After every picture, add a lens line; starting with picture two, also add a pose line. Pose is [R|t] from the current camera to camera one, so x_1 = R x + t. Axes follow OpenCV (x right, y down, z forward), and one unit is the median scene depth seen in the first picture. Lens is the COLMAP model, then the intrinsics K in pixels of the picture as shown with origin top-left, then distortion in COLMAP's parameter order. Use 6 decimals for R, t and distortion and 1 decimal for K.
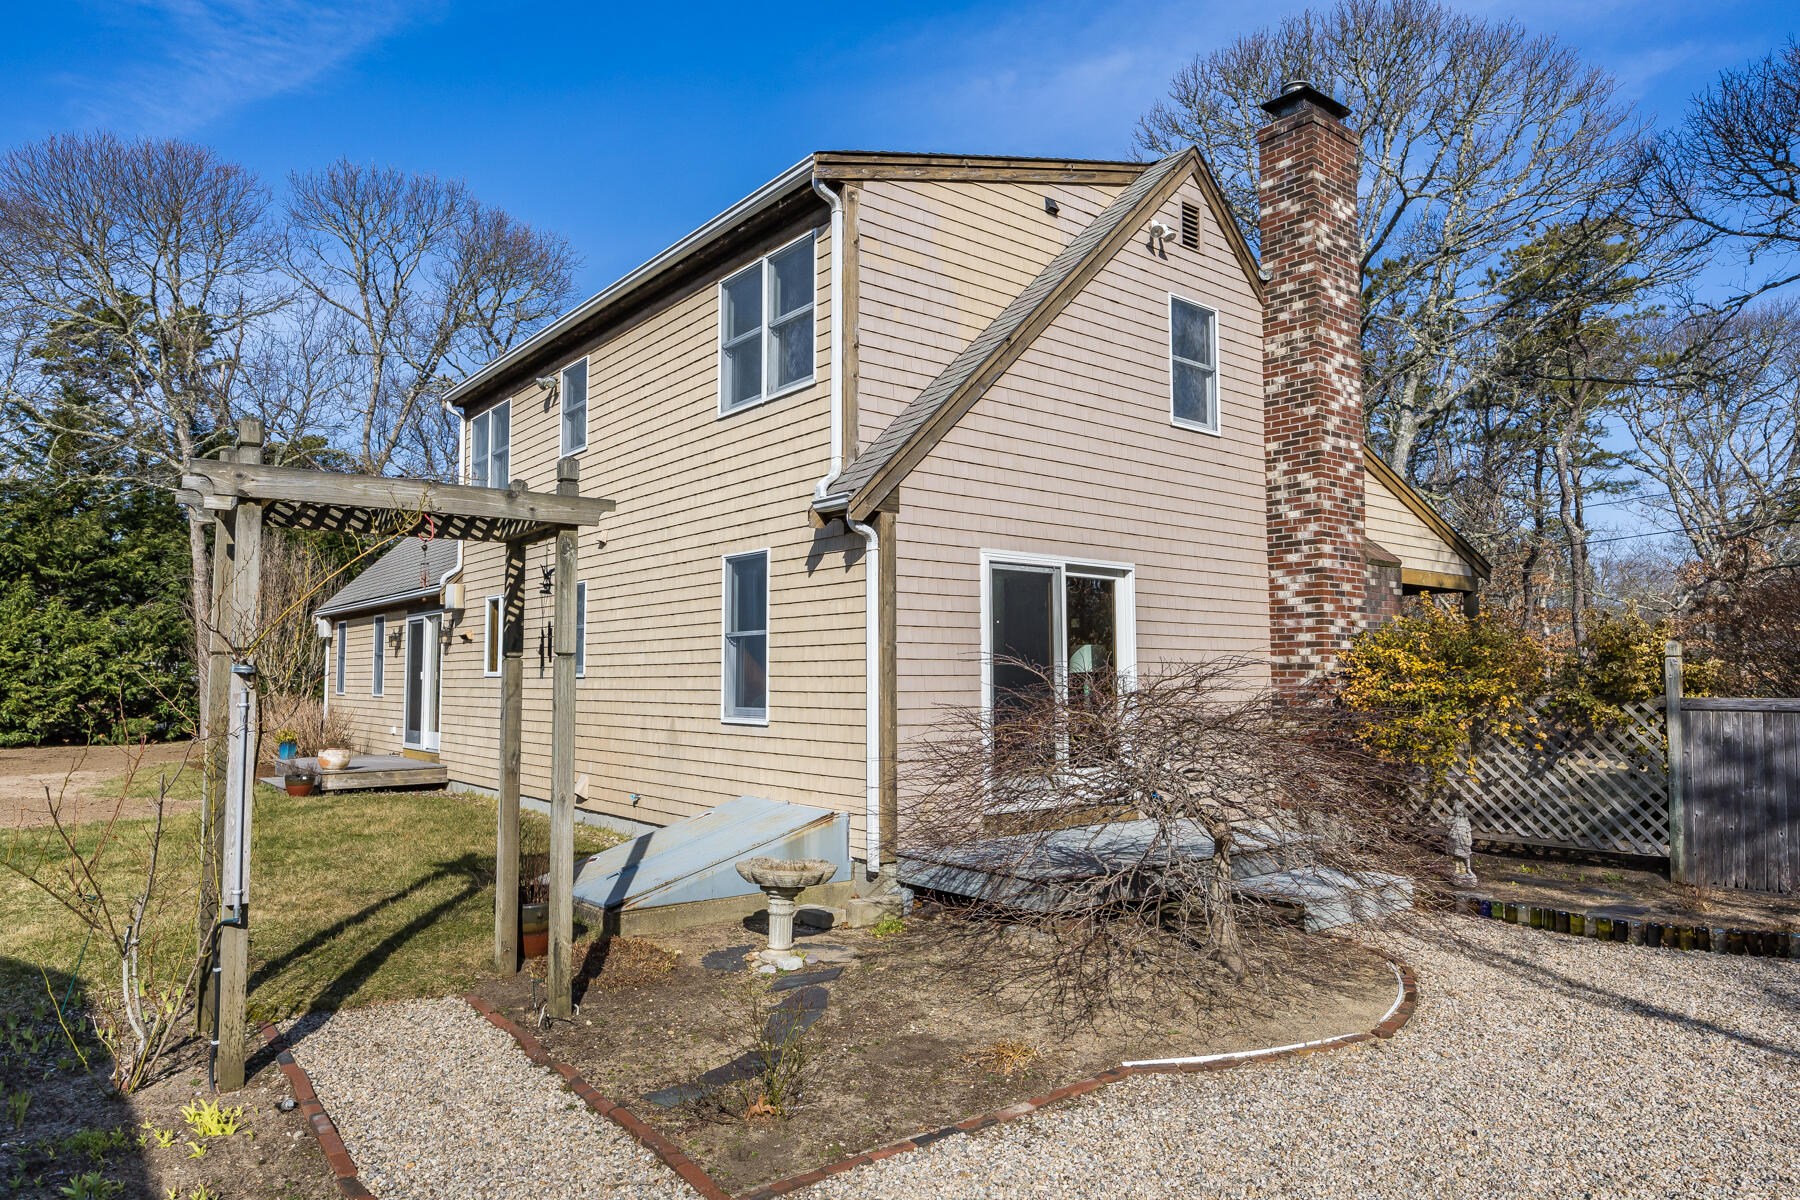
lens RADIAL K [[1123.2, 0, 912.9], [0, 1123.2, 596.0], [0, 0, 1]] dist [-0.007940, -0.005948]
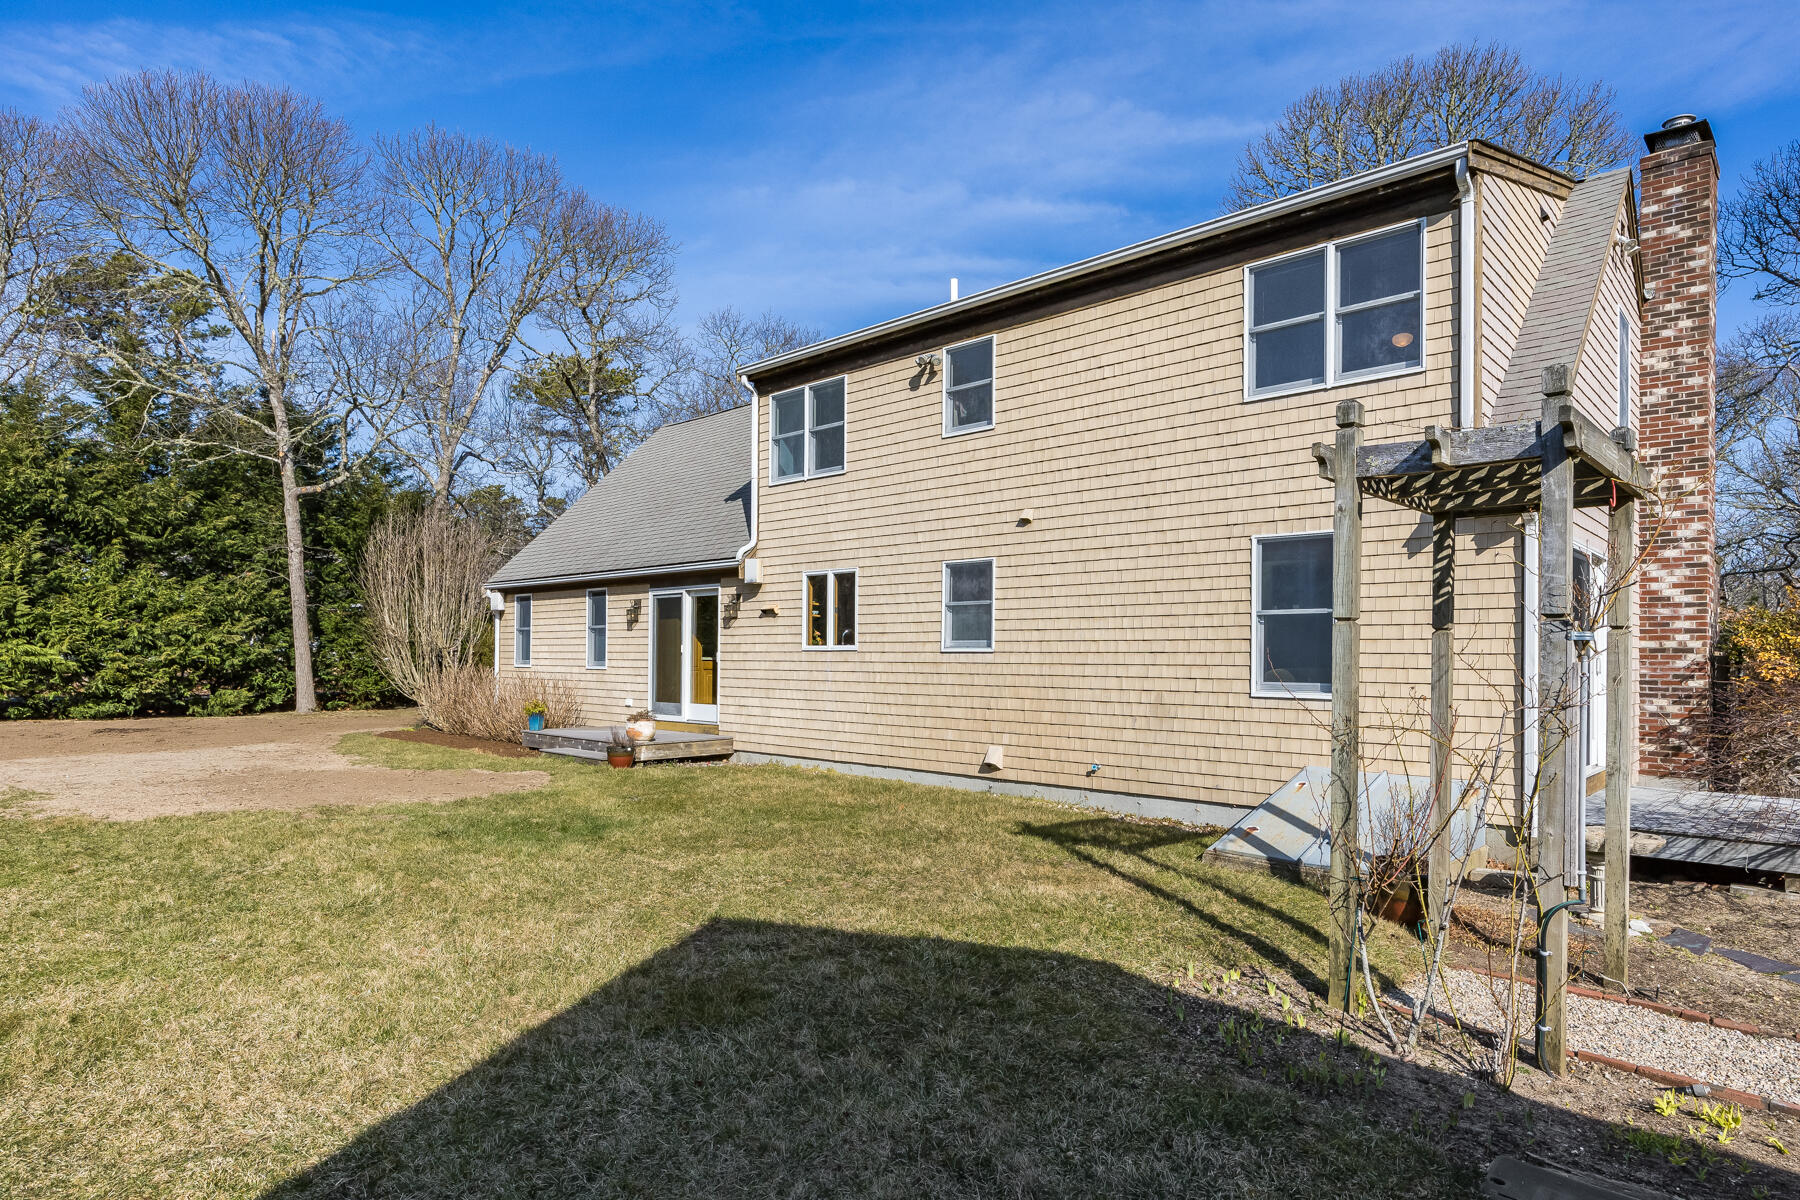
lens RADIAL K [[1007.9, 0, 904.5], [0, 1007.9, 649.5], [0, 0, 1]] dist [-0.002663, -0.002220]
pose [[0.990616, 0.012796, 0.136072, -0.541656], [-0.021410, 0.997845, 0.062028, 0.015474], [-0.134985, -0.064359, 0.988755, 0.105008]]
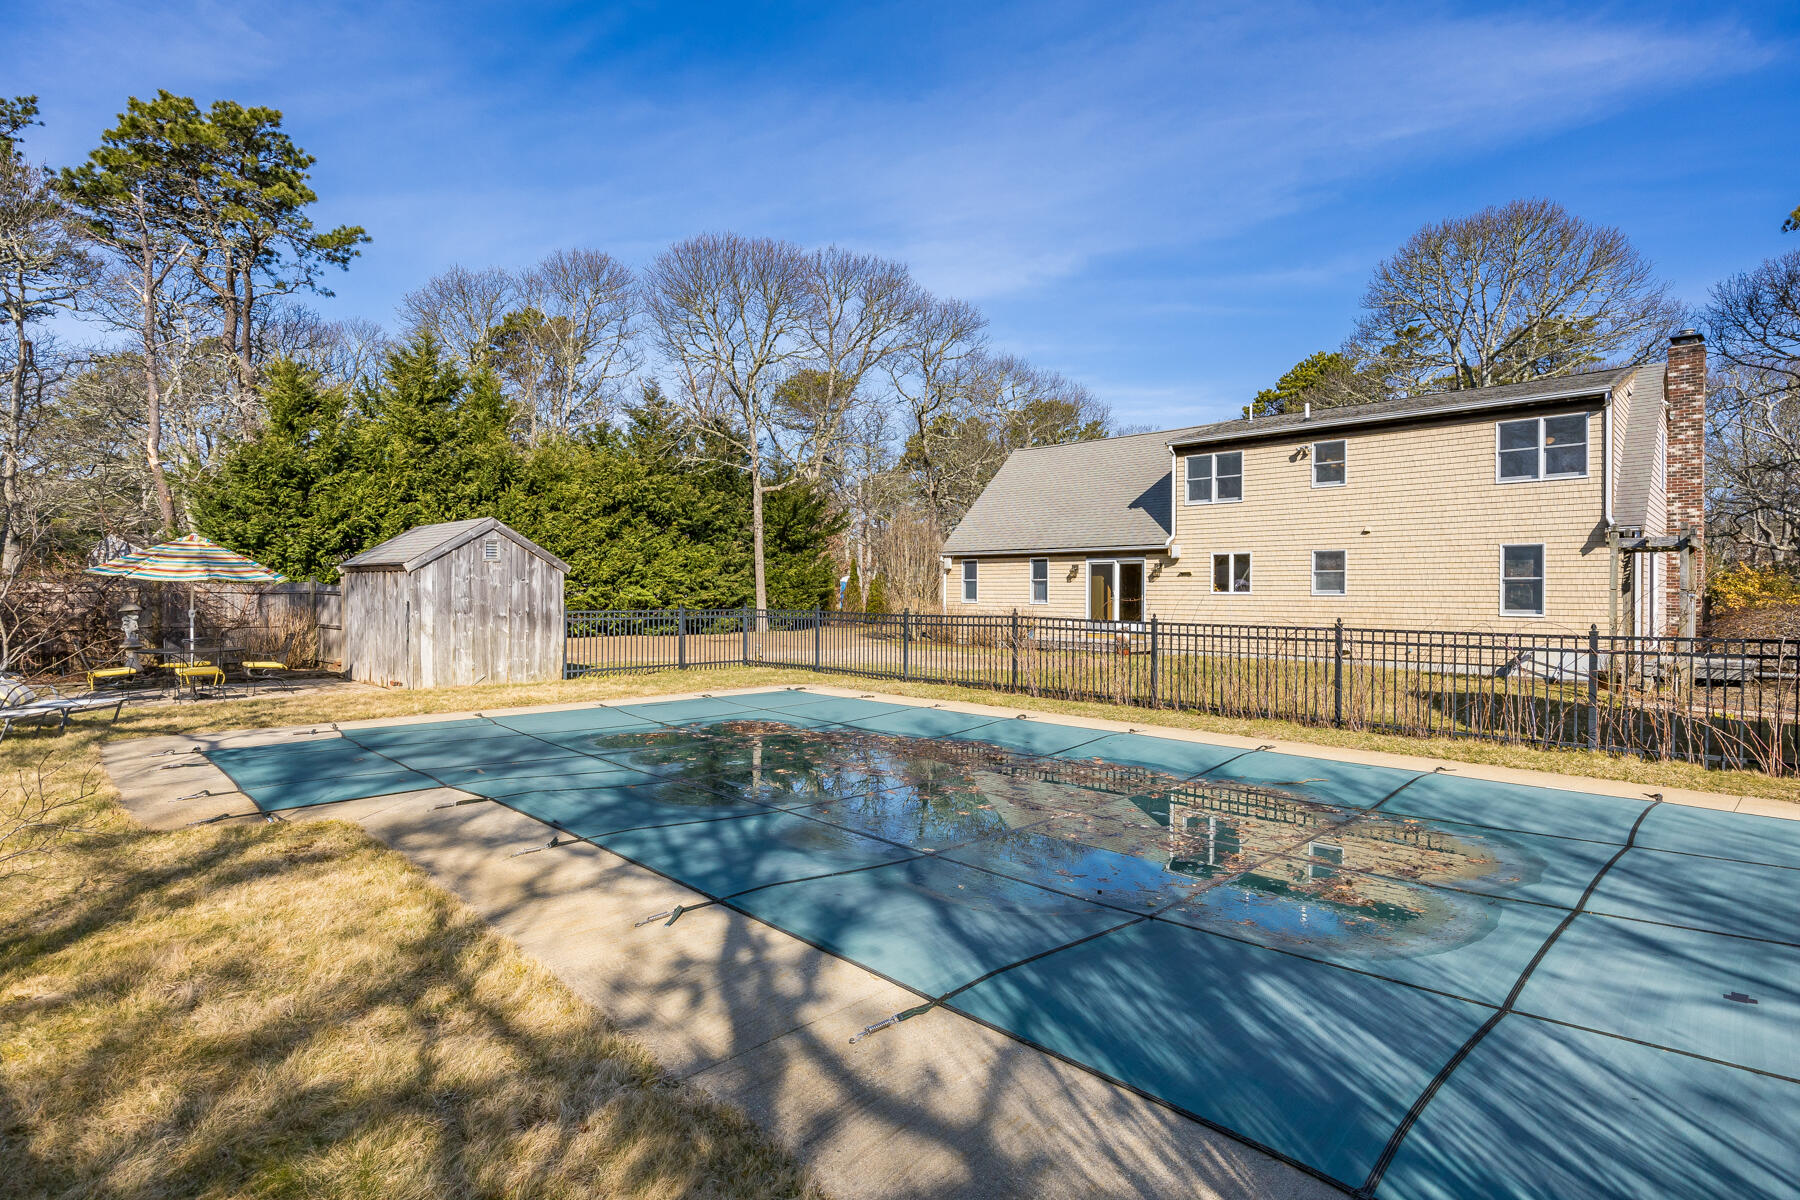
lens RADIAL K [[907.6, 0, 900.9], [0, 907.6, 595.3], [0, 0, 1]] dist [-0.008771, -0.000781]
pose [[0.993207, 0.005620, 0.116222, -1.423179], [-0.014477, 0.997040, 0.075508, -0.047553], [-0.115454, -0.076678, 0.990349, -0.624654]]
